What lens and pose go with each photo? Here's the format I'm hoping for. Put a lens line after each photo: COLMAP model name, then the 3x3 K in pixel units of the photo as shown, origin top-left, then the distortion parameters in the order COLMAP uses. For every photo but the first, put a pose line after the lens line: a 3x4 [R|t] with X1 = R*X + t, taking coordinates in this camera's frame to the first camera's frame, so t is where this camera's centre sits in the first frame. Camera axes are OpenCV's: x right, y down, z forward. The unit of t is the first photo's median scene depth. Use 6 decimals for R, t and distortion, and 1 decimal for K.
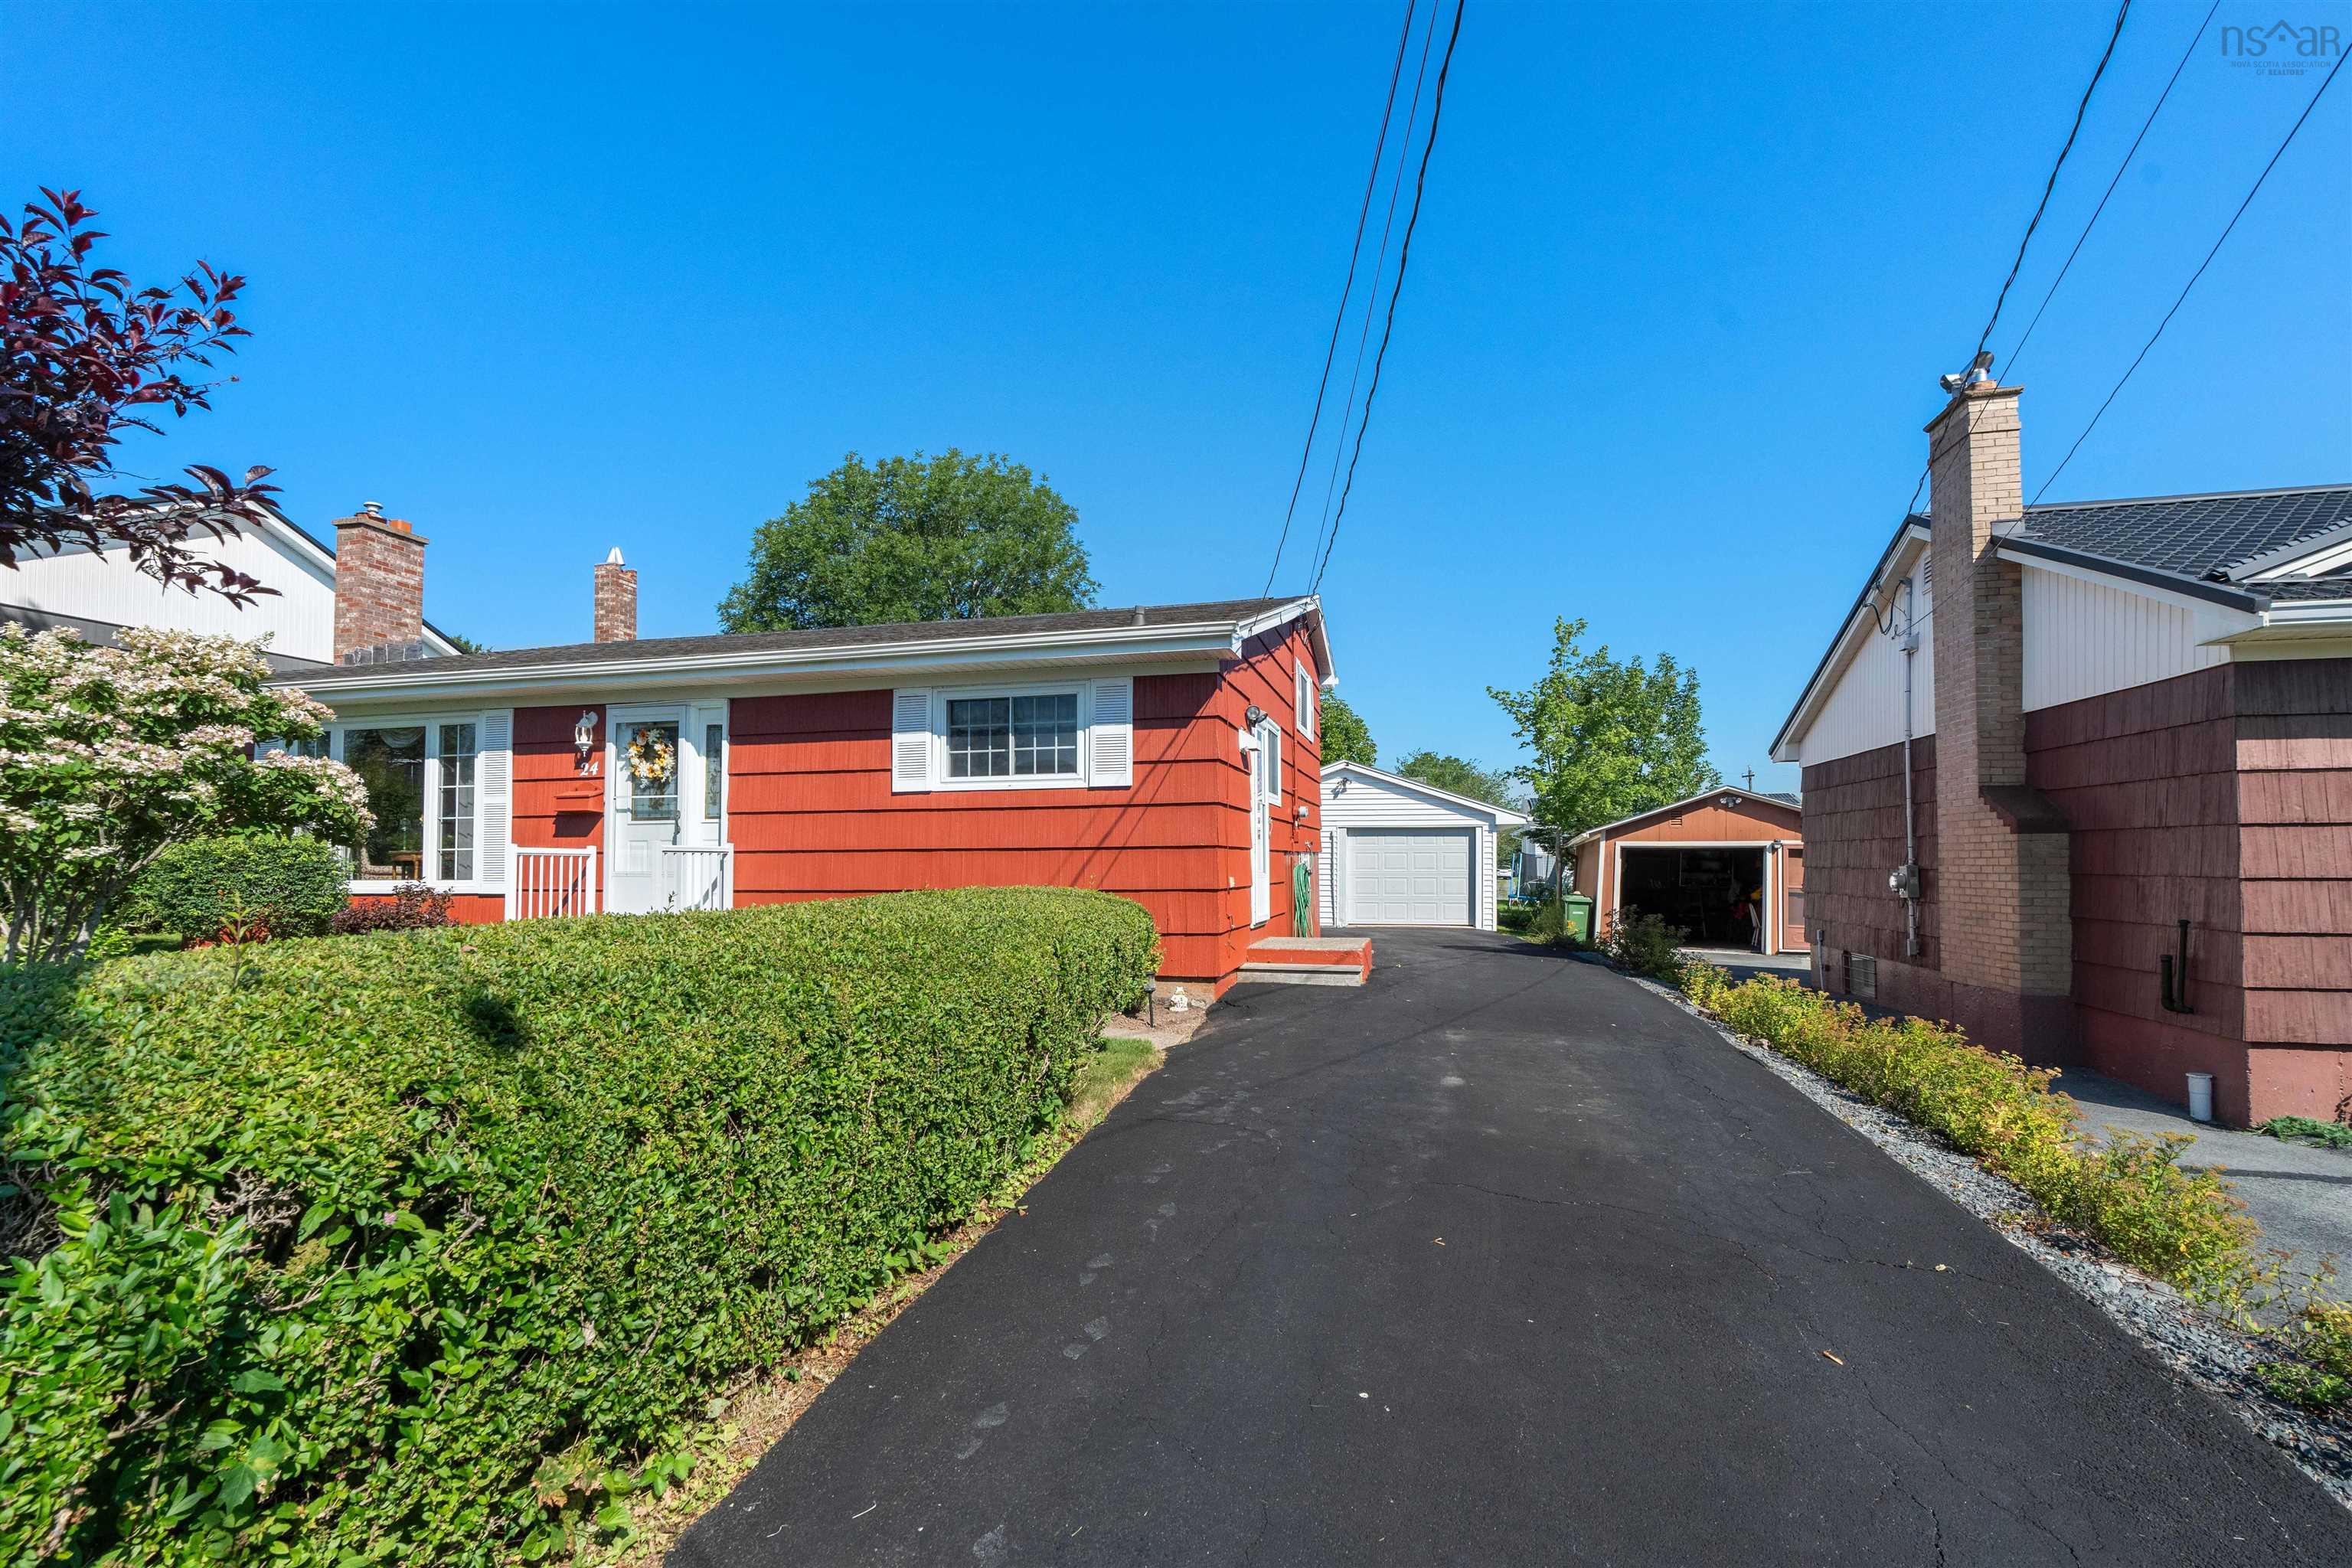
lens RADIAL K [[1065.8, 0, 1174.1], [0, 1065.8, 824.8], [0, 0, 1]] dist [-0.009305, 0.000622]
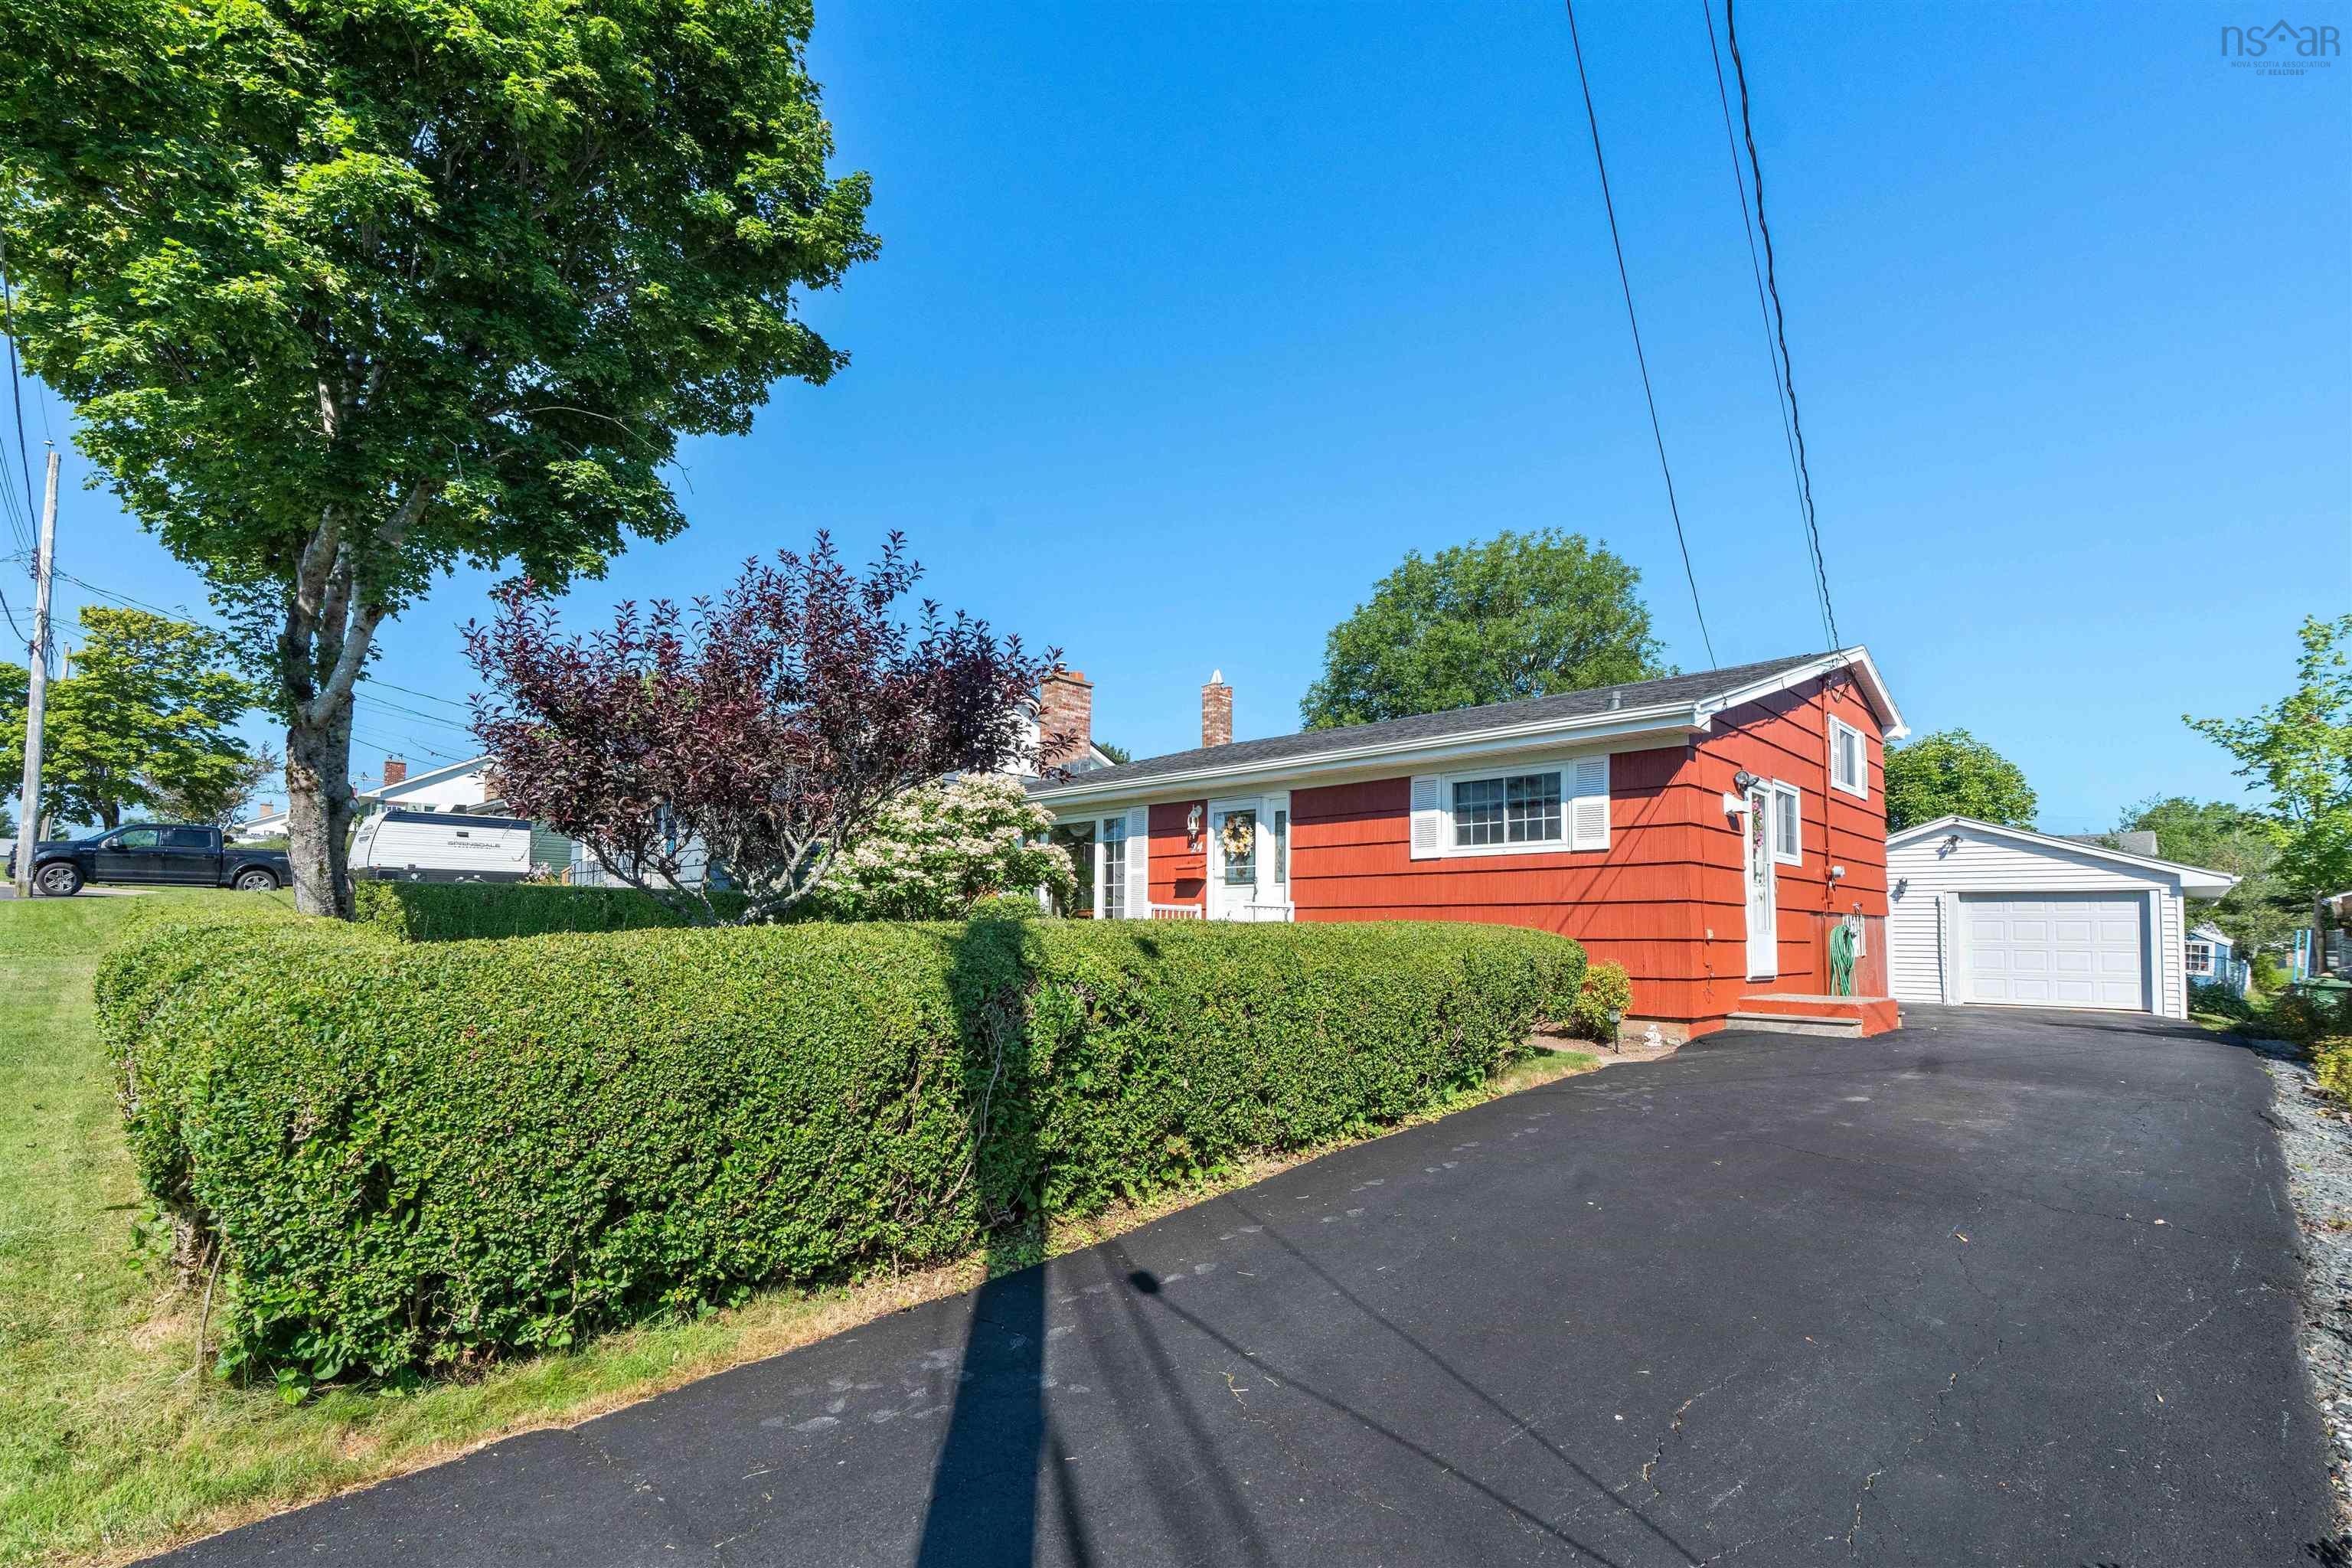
lens RADIAL K [[1099.6, 0, 1185.9], [0, 1099.6, 859.8], [0, 0, 1]] dist [0.009980, 0.000178]
pose [[0.868423, -0.022283, -0.495323, 0.141536], [0.004445, 0.999299, -0.037162, 0.016175], [0.495804, 0.030071, 0.867914, -0.239768]]
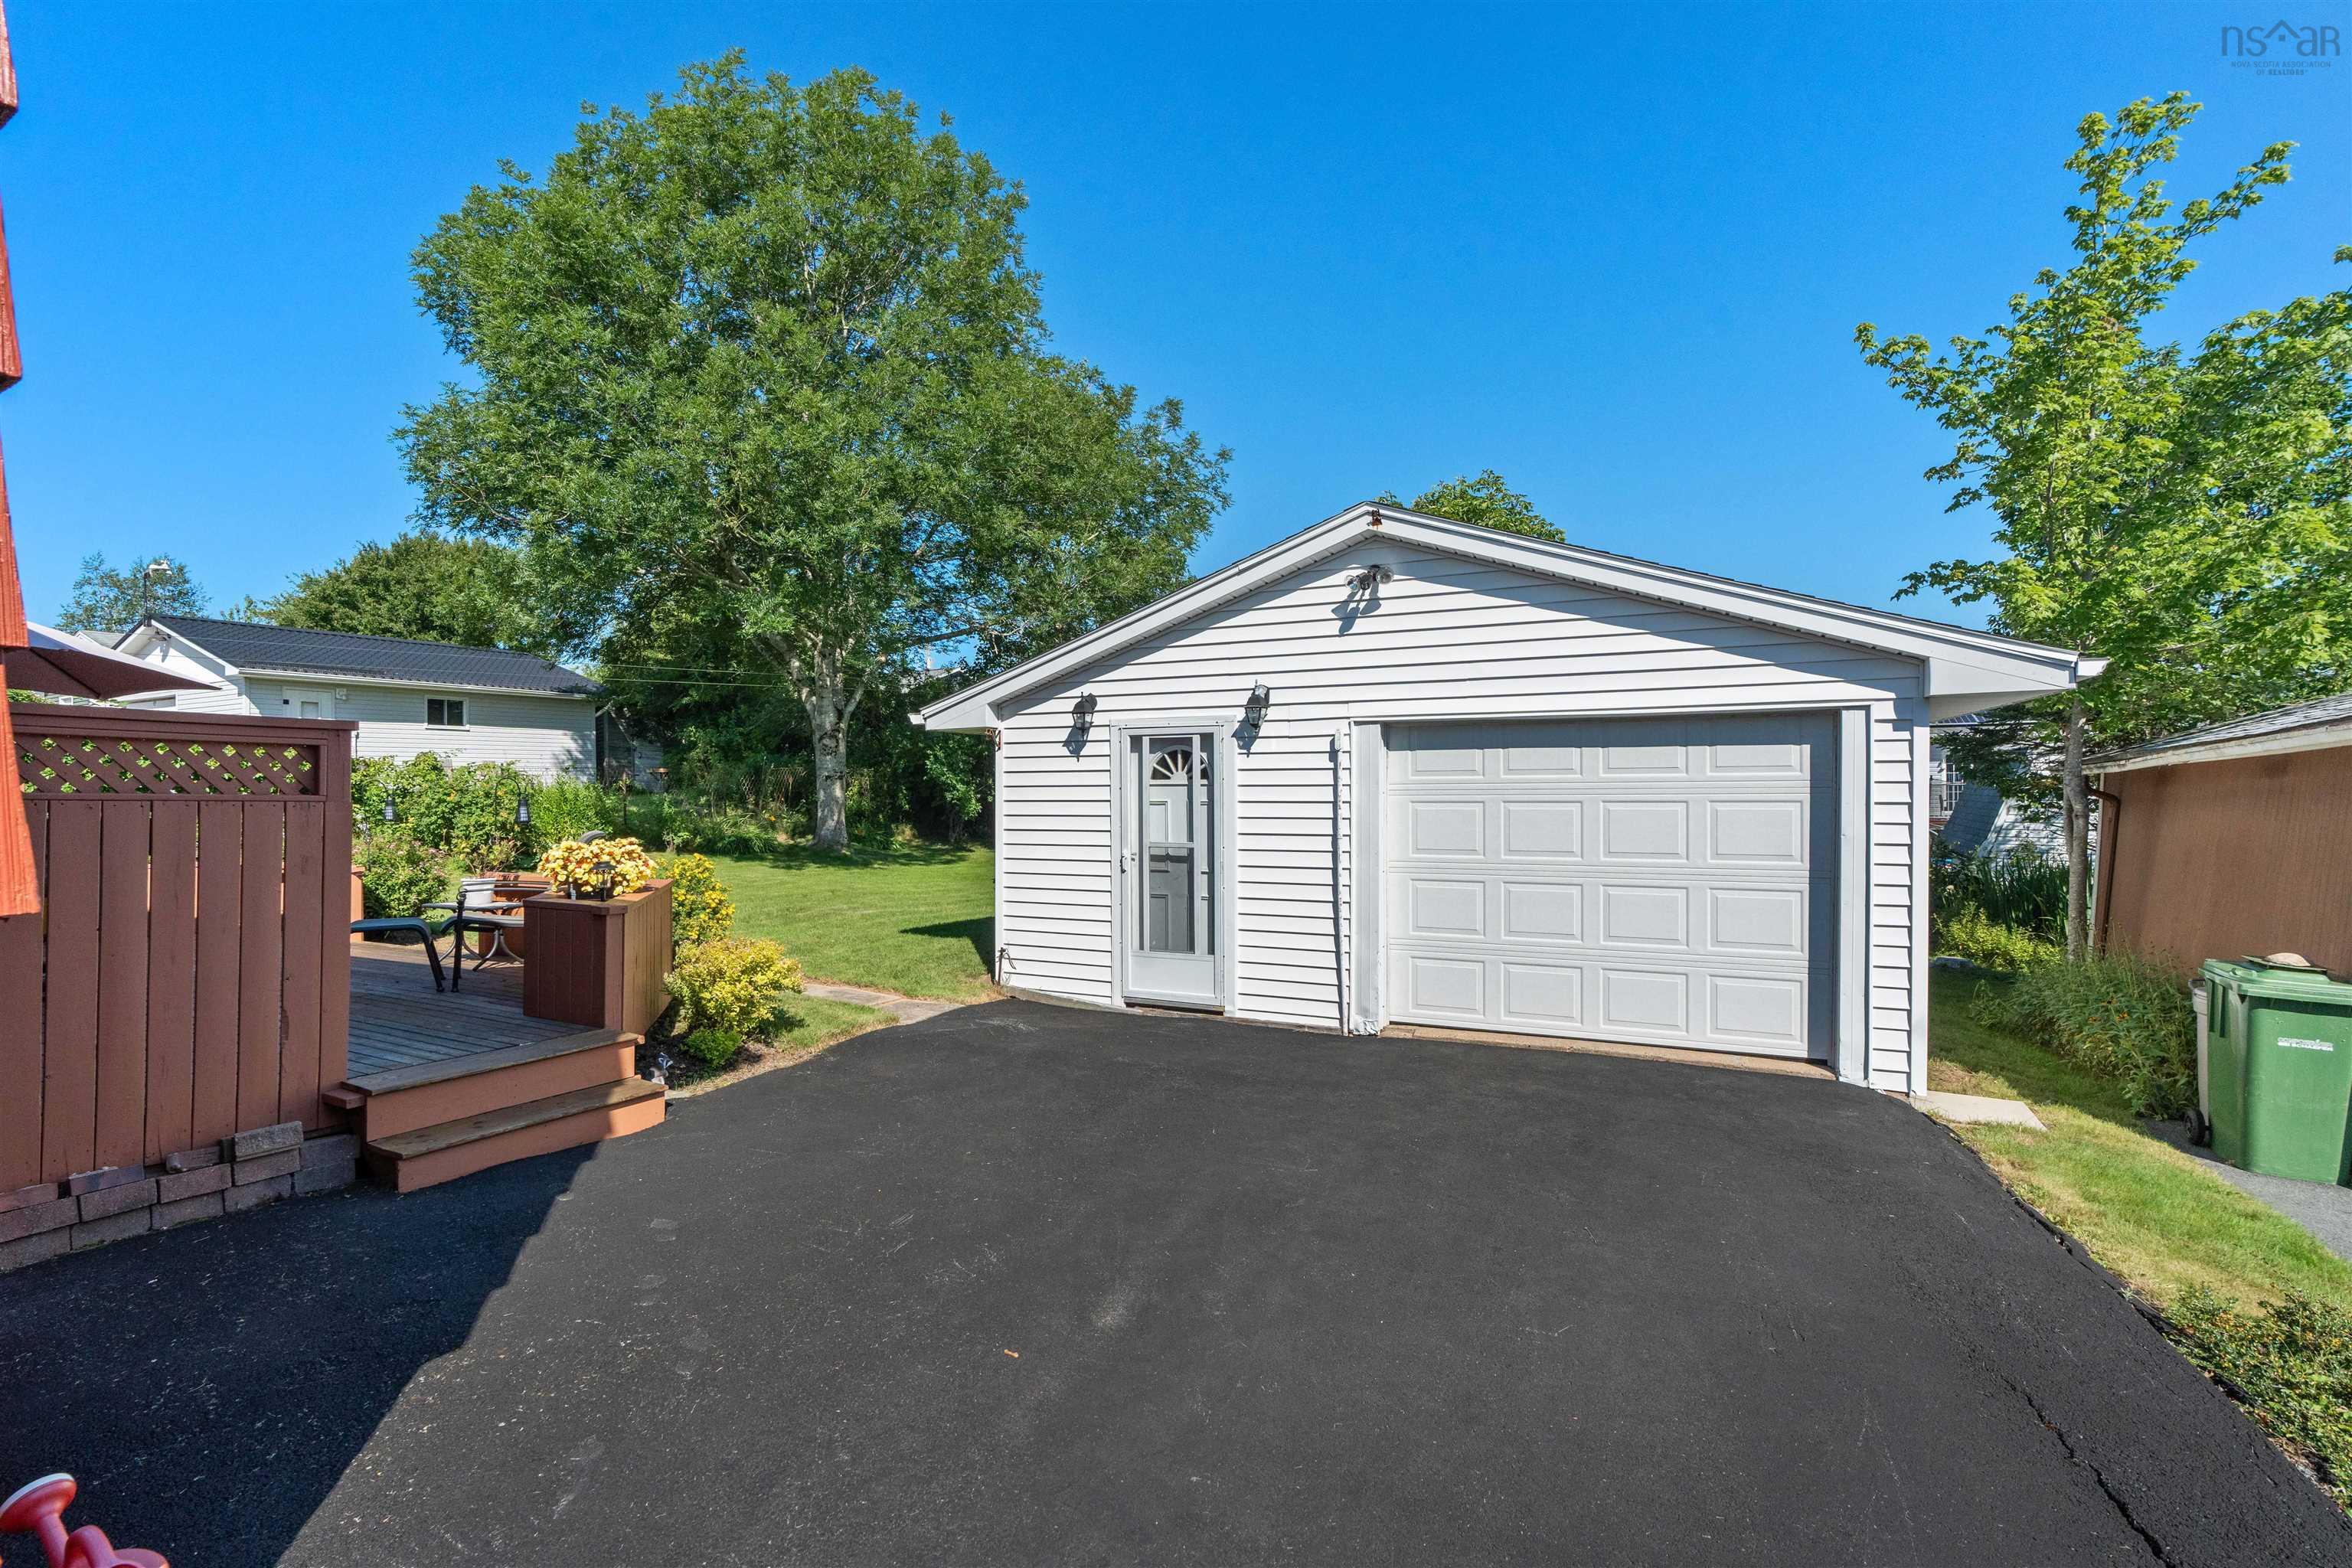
lens RADIAL K [[1063.0, 0, 1176.0], [0, 1063.0, 784.0], [0, 0, 1]] dist [-0.000252, 0.000031]
pose [[0.970803, -0.006295, -0.239796, 0.414154], [0.012707, 0.999602, 0.025202, 0.028199], [0.239542, -0.027514, 0.970496, 1.569489]]
